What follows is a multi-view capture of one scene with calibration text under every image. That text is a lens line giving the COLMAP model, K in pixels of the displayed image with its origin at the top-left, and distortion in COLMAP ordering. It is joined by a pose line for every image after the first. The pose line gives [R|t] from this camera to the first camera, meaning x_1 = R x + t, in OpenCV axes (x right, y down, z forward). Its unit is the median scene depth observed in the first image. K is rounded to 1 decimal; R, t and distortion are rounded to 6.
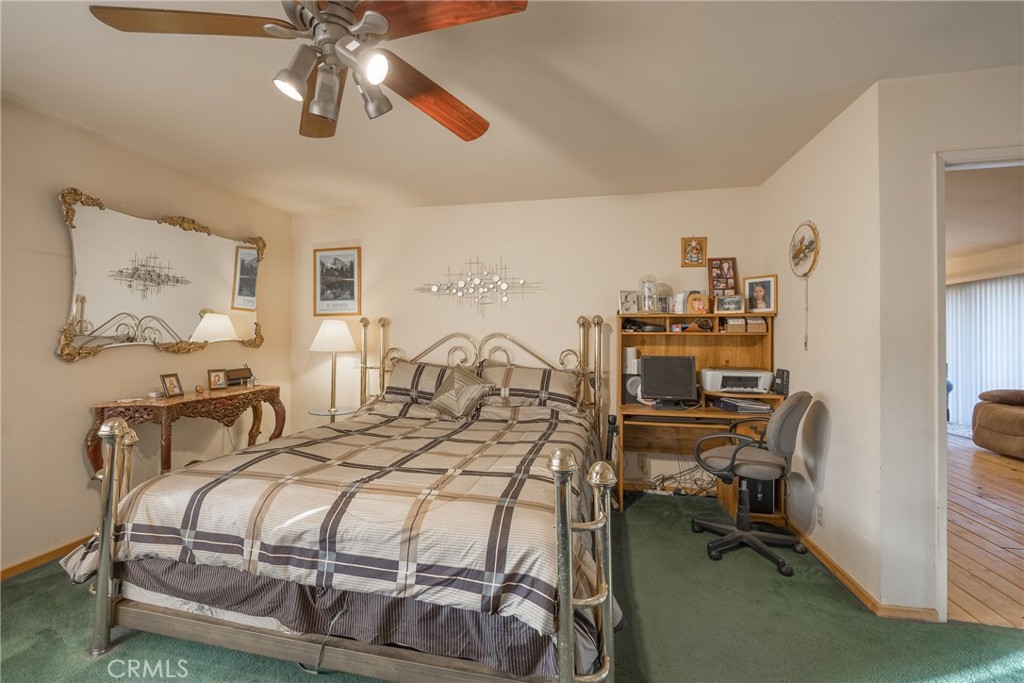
lens RADIAL K [[422.2, 0, 498.7], [0, 422.2, 336.6], [0, 0, 1]] dist [-0.001632, -0.000068]
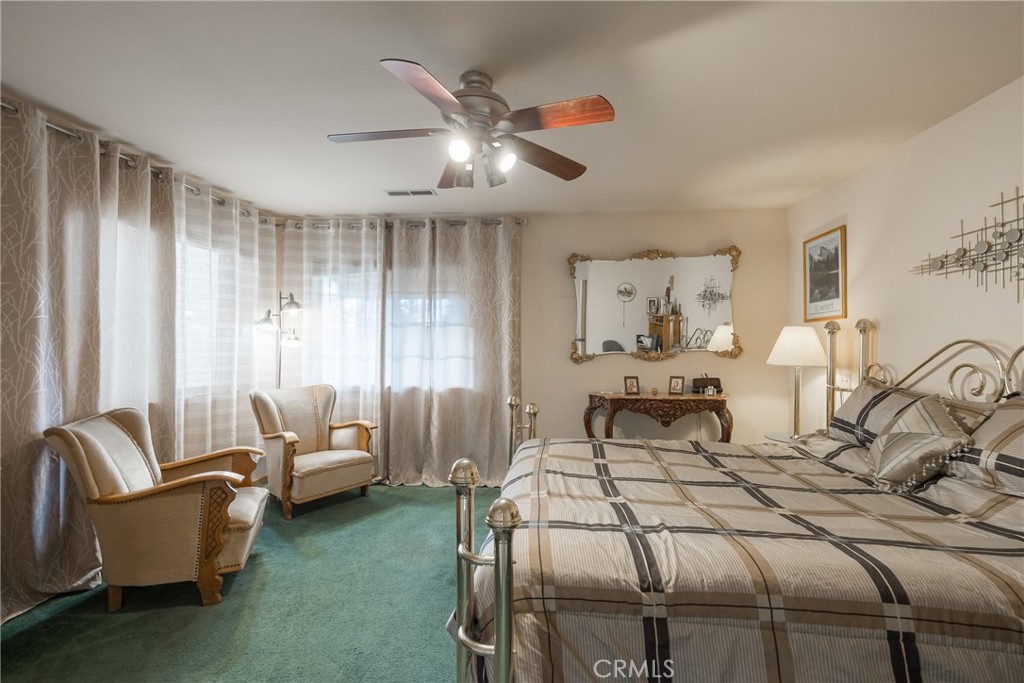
lens RADIAL K [[439.3, 0, 481.3], [0, 439.3, 344.9], [0, 0, 1]] dist [-0.001197, -0.000133]
pose [[0.116187, -0.007607, -0.993198, 0.461717], [-0.001540, 0.999968, -0.007839, 0.004073], [0.993226, 0.002440, 0.116172, 0.366656]]
